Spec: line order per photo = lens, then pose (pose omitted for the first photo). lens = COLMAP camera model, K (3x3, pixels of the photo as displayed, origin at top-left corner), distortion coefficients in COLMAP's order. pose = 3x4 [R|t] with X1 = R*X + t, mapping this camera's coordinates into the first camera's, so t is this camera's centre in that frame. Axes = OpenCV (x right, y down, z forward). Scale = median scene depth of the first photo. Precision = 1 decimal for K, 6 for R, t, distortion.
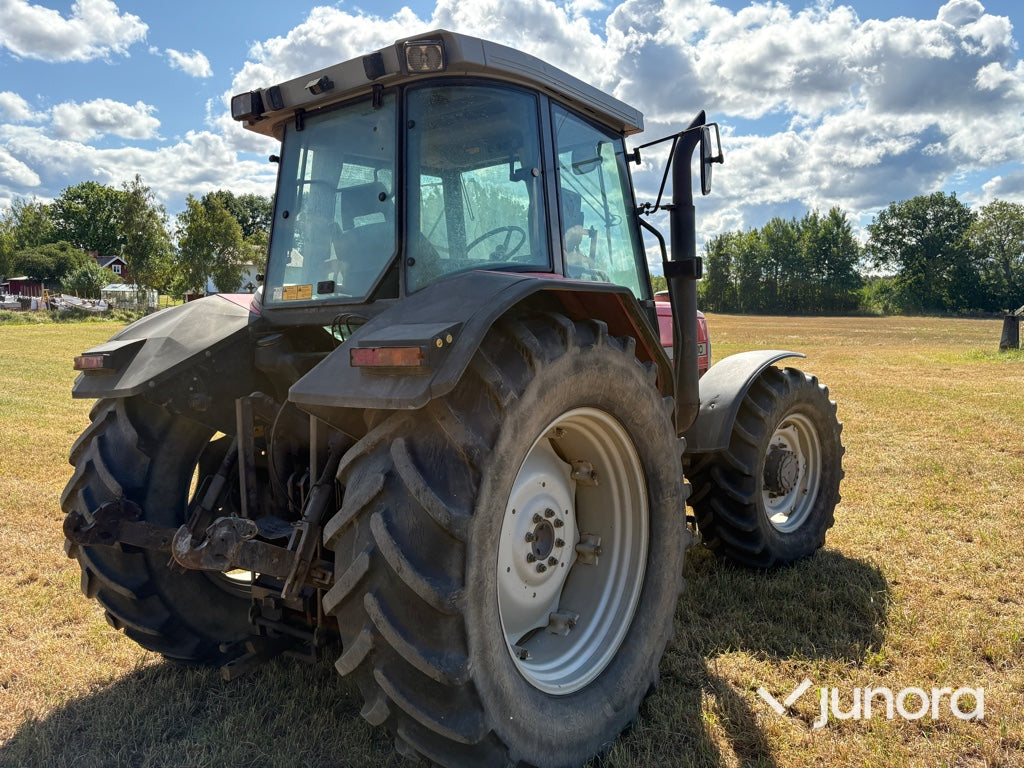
lens RADIAL K [[757.1, 0, 510.1], [0, 757.1, 383.2], [0, 0, 1]] dist [0.079926, -0.093540]
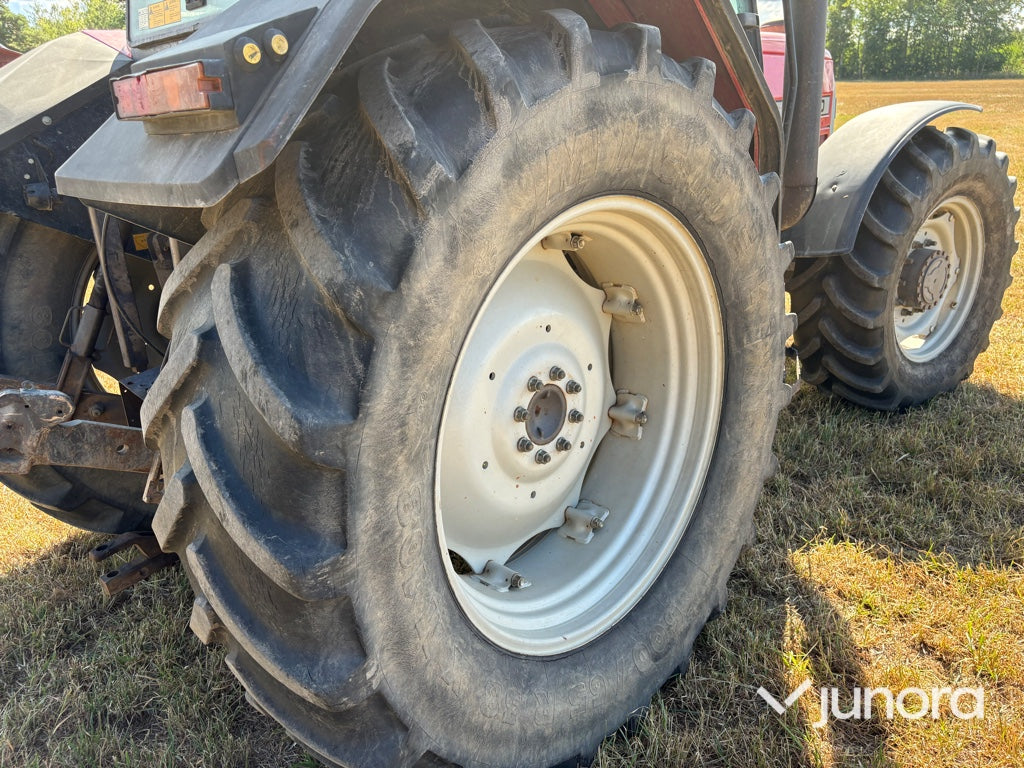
lens RADIAL K [[757.1, 0, 510.1], [0, 757.1, 383.2], [0, 0, 1]] dist [0.079926, -0.093540]
pose [[0.993650, 0.007129, -0.112289, 0.079128], [0.023132, 0.963728, 0.265881, 0.012808], [0.110112, -0.266790, 0.957444, 0.381371]]
